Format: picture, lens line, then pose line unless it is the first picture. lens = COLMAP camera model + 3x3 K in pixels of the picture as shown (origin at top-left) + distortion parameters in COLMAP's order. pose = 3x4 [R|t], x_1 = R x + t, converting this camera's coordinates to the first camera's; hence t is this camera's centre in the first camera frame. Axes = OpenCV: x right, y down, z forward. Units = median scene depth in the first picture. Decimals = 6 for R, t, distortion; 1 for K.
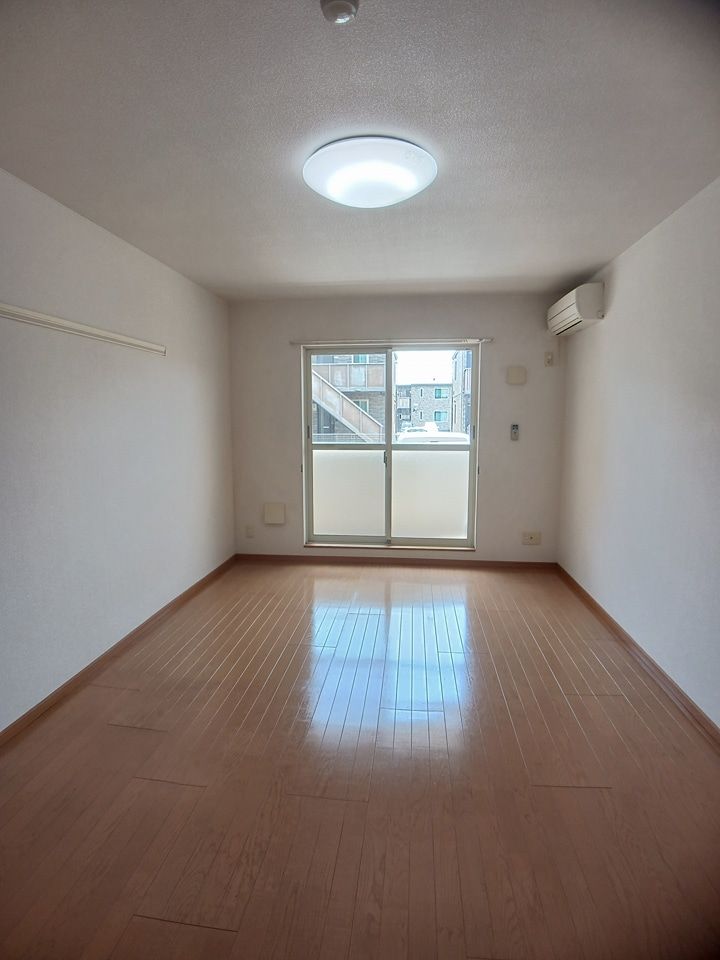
lens RADIAL K [[517.1, 0, 359.0], [0, 517.1, 479.5], [0, 0, 1]] dist [-0.068844, -0.000877]
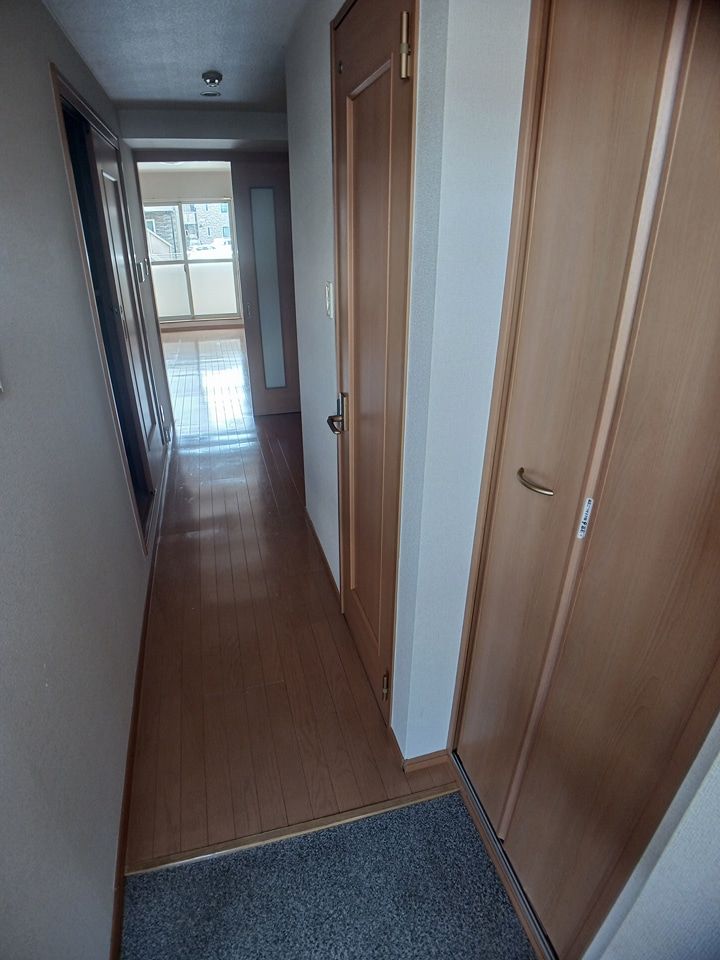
lens RADIAL K [[517.1, 0, 356.1], [0, 517.1, 479.3], [0, 0, 1]] dist [-0.068844, -0.000877]
pose [[0.931330, -0.166824, 0.323720, -0.071456], [0.050901, 0.939813, 0.337878, 0.067216], [-0.360602, -0.298198, 0.883767, -0.798325]]
